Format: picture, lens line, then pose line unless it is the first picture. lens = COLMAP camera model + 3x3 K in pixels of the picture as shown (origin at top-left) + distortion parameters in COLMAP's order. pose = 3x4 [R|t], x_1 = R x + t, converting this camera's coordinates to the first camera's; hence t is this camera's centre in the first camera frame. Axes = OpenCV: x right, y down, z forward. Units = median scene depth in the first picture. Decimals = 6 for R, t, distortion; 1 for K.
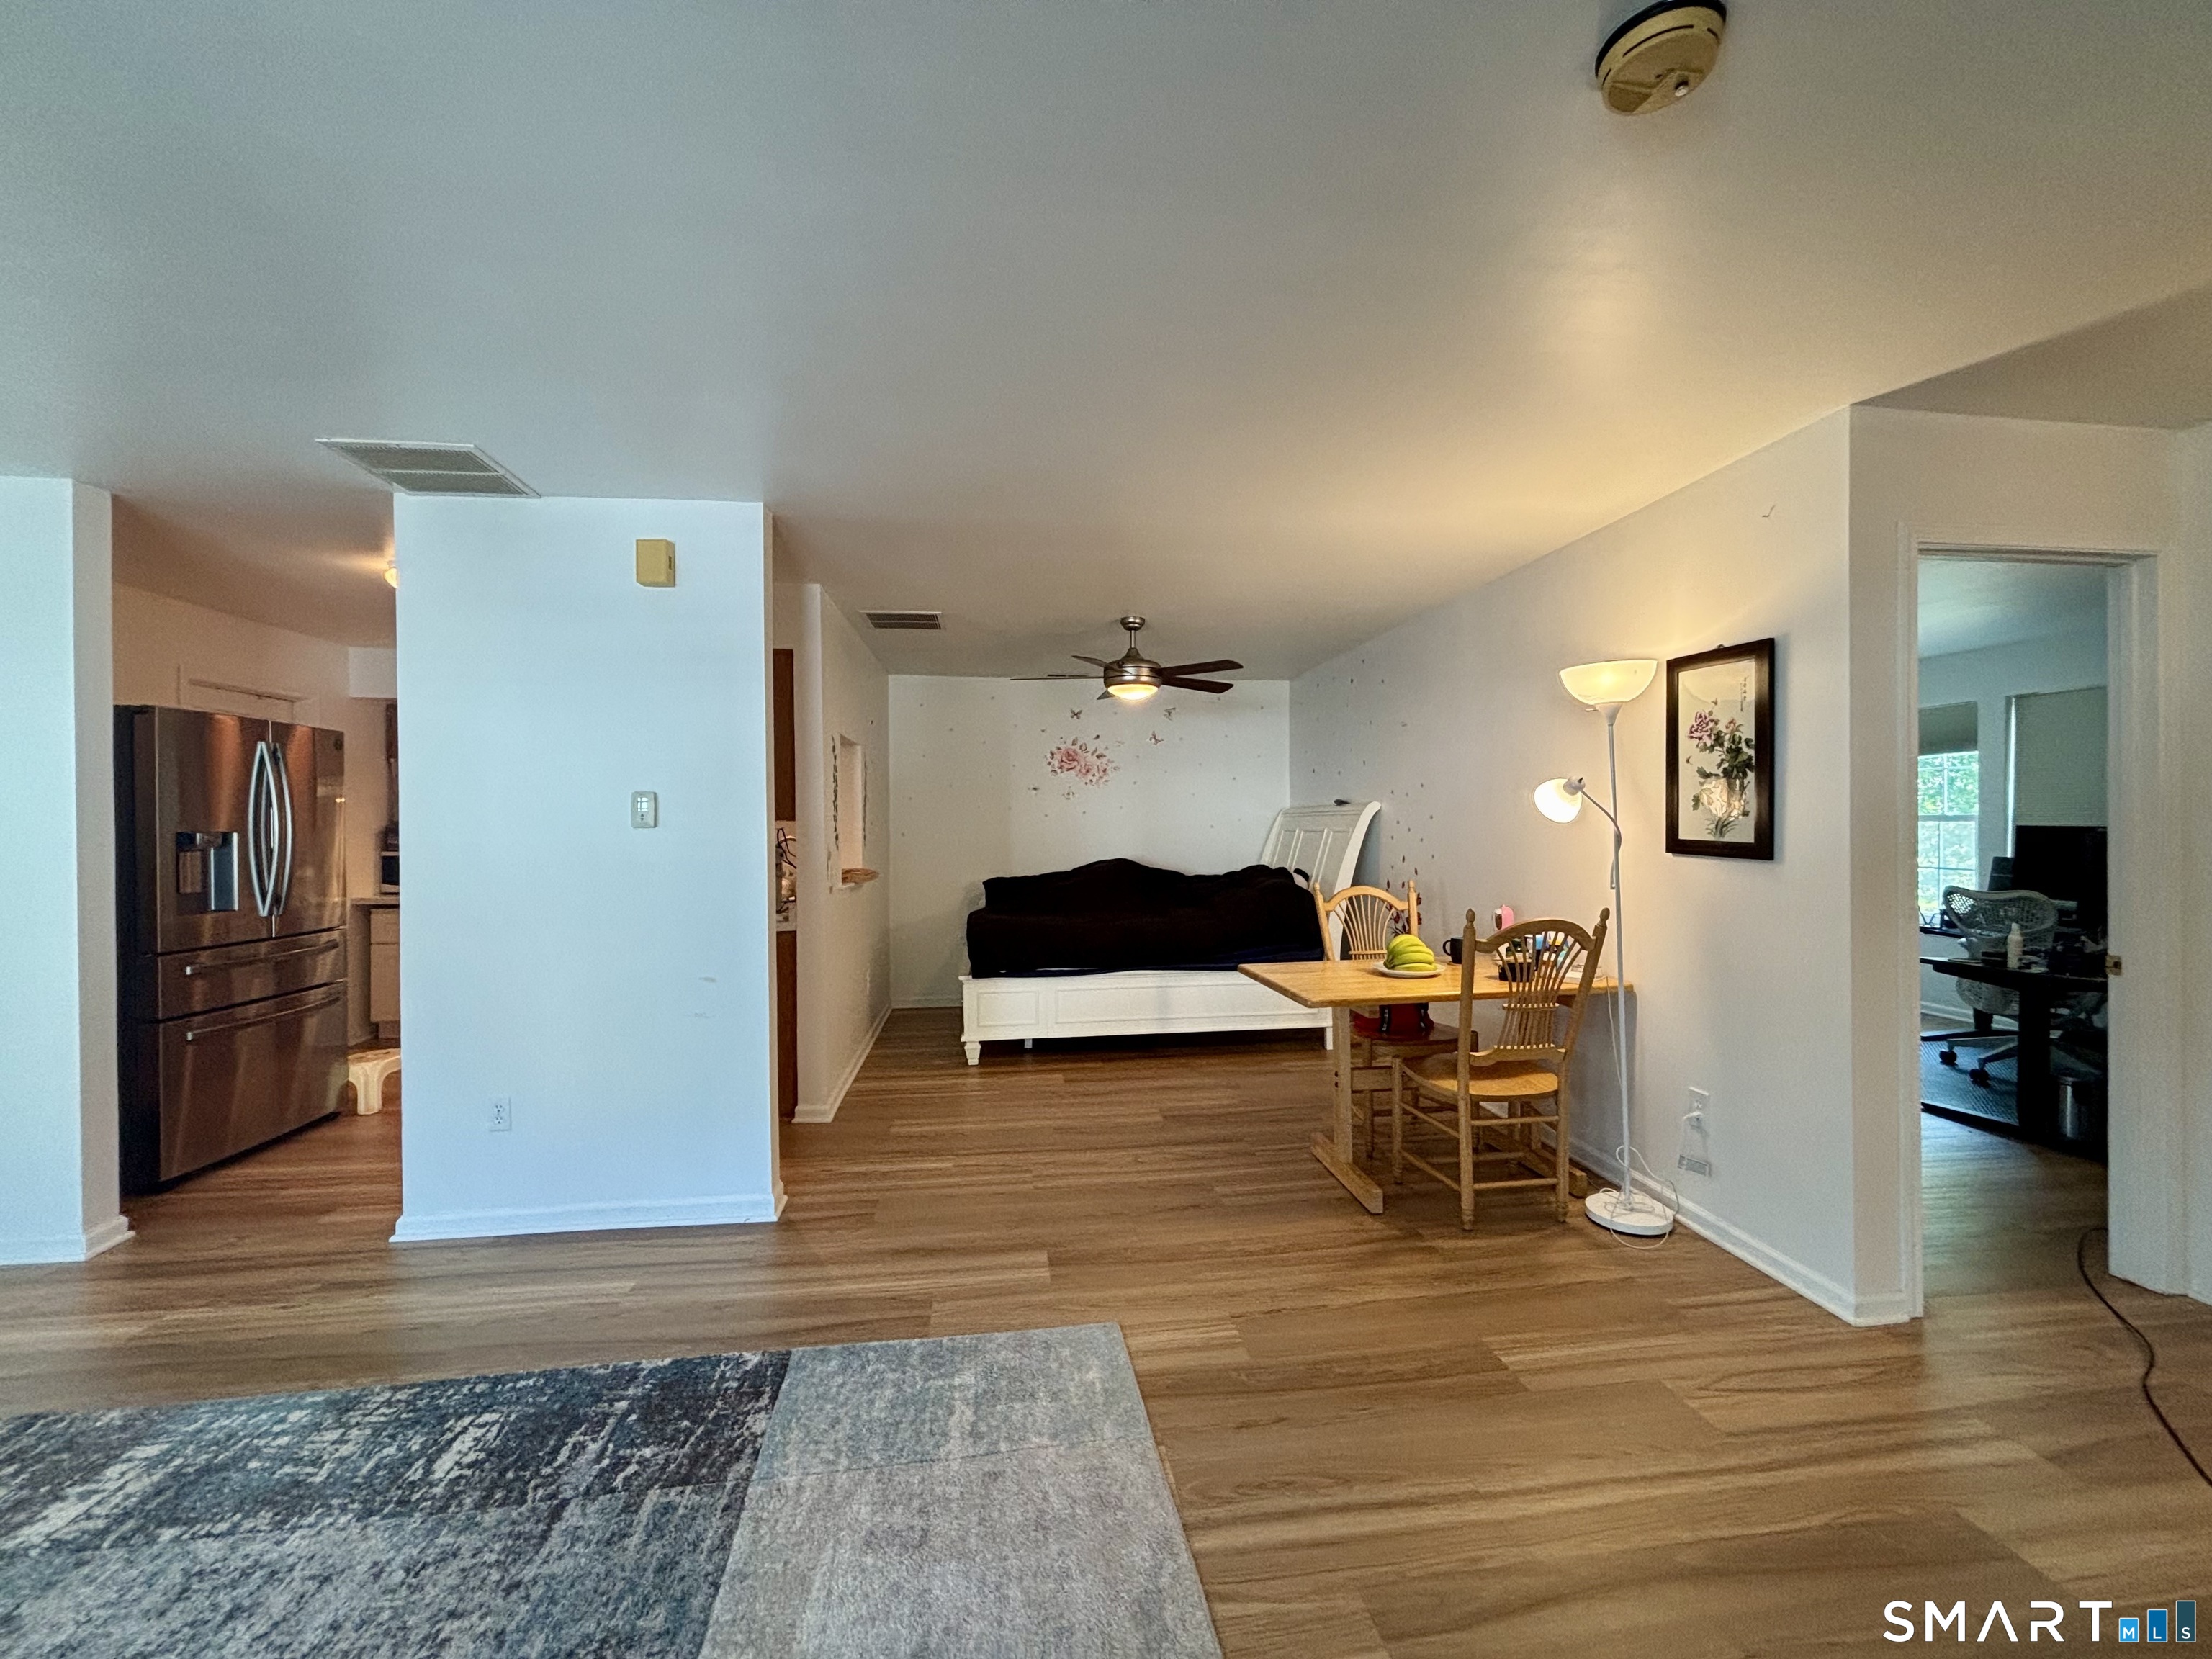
lens RADIAL K [[897.9, 0, 1095.9], [0, 897.9, 825.4], [0, 0, 1]] dist [-0.003321, 0.001946]
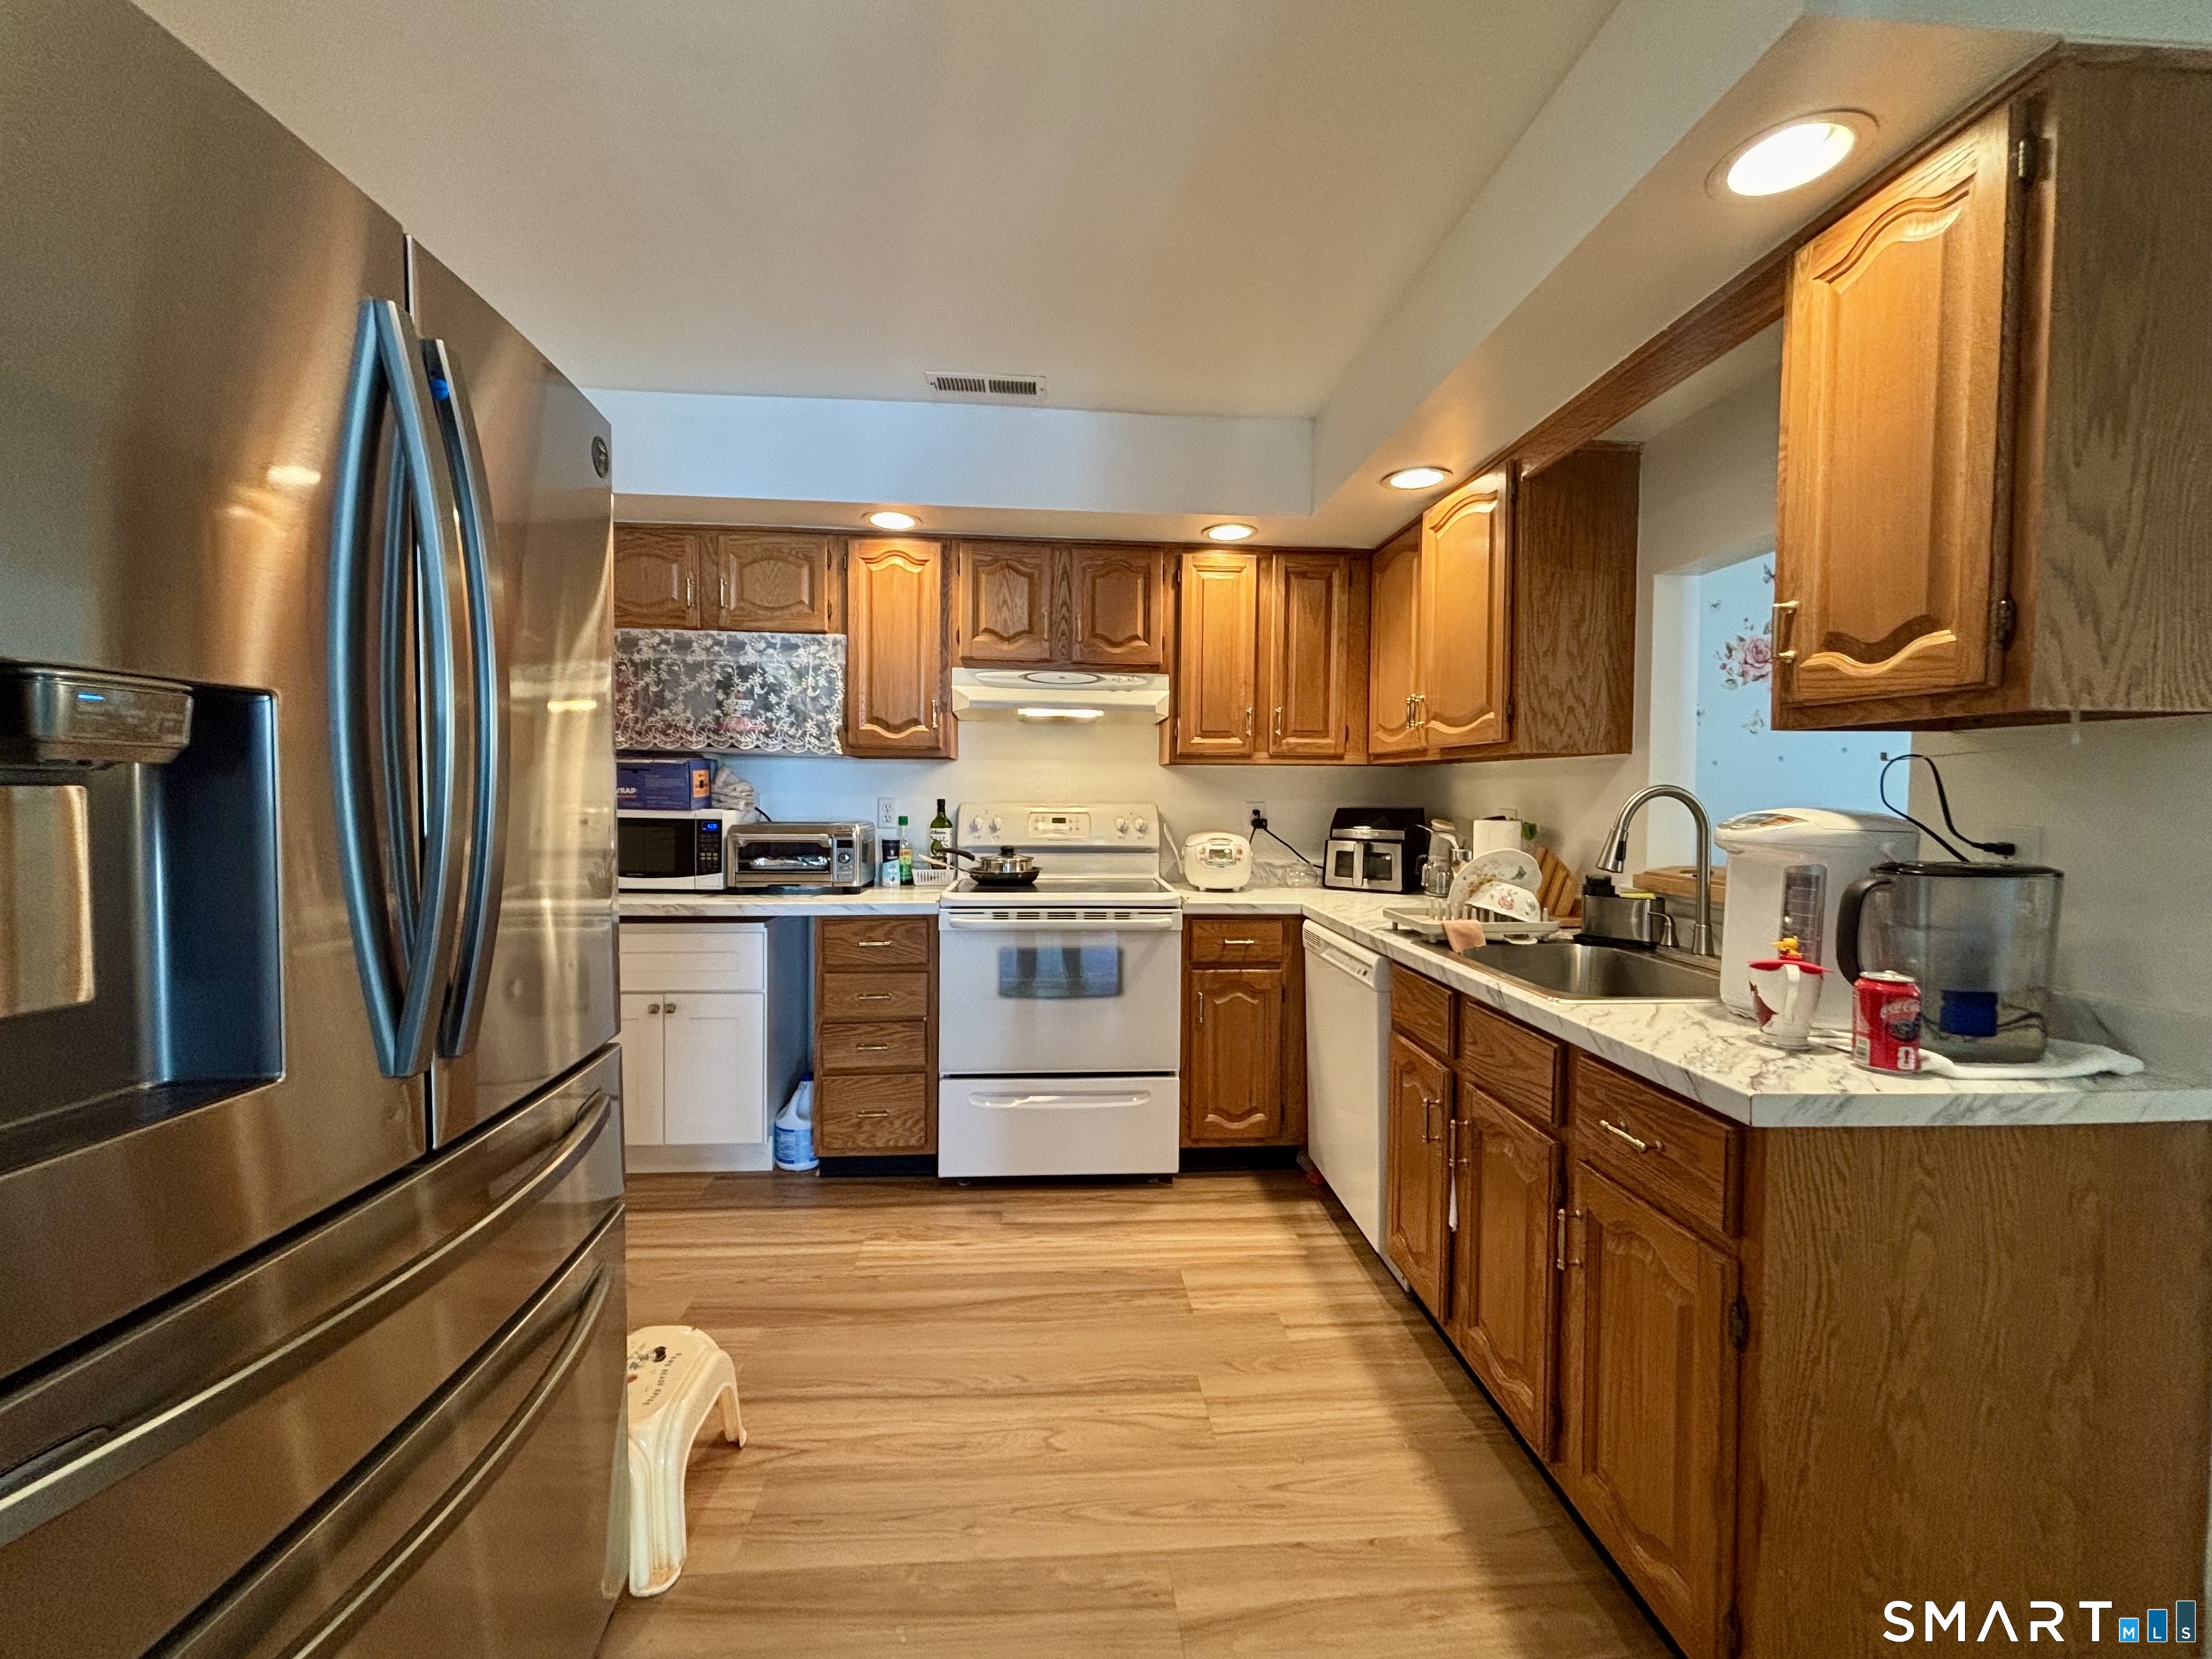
lens RADIAL K [[892.4, 0, 1121.5], [0, 892.4, 815.5], [0, 0, 1]] dist [0.001608, 0.000026]
pose [[0.999442, 0.013802, -0.030431, -0.955294], [-0.013014, 0.999579, 0.025930, 0.032318], [0.030776, -0.025520, 0.999200, 1.021763]]
